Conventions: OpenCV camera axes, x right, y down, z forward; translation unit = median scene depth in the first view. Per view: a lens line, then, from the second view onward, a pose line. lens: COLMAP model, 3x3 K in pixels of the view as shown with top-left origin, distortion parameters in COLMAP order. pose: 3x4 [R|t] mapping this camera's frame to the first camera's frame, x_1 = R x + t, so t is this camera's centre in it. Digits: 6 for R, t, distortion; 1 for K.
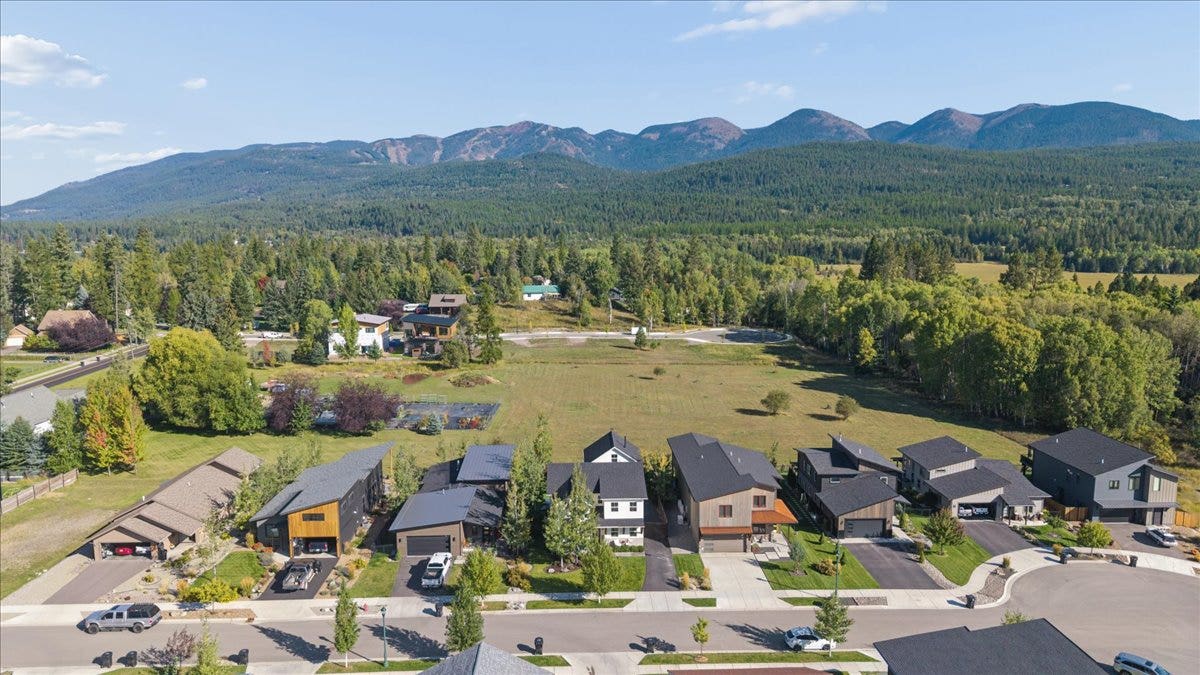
lens RADIAL K [[836.9, 0, 600.6], [0, 836.9, 338.7], [0, 0, 1]] dist [0.006303, -0.012841]
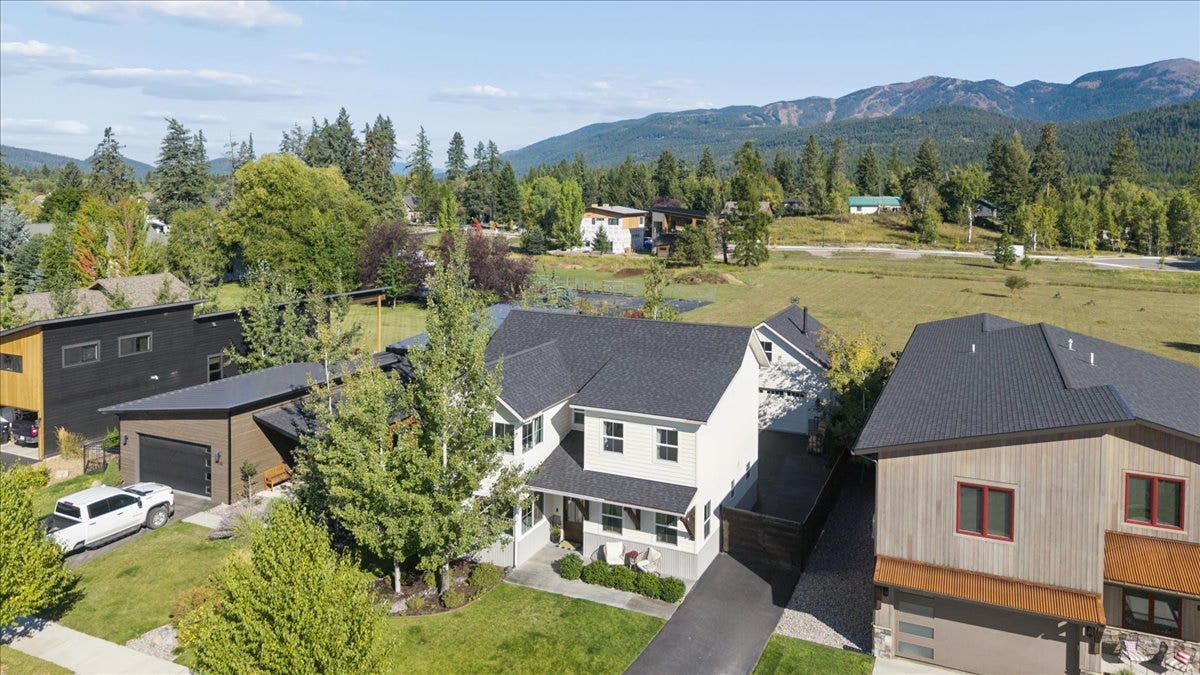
lens RADIAL K [[836.9, 0, 614.1], [0, 836.9, 208.8], [0, 0, 1]] dist [0.006303, -0.012841]
pose [[0.892777, 0.016906, -0.450181, 0.057215], [-0.077854, 0.990050, -0.117217, 0.054425], [0.443720, 0.139698, 0.885210, 0.251705]]
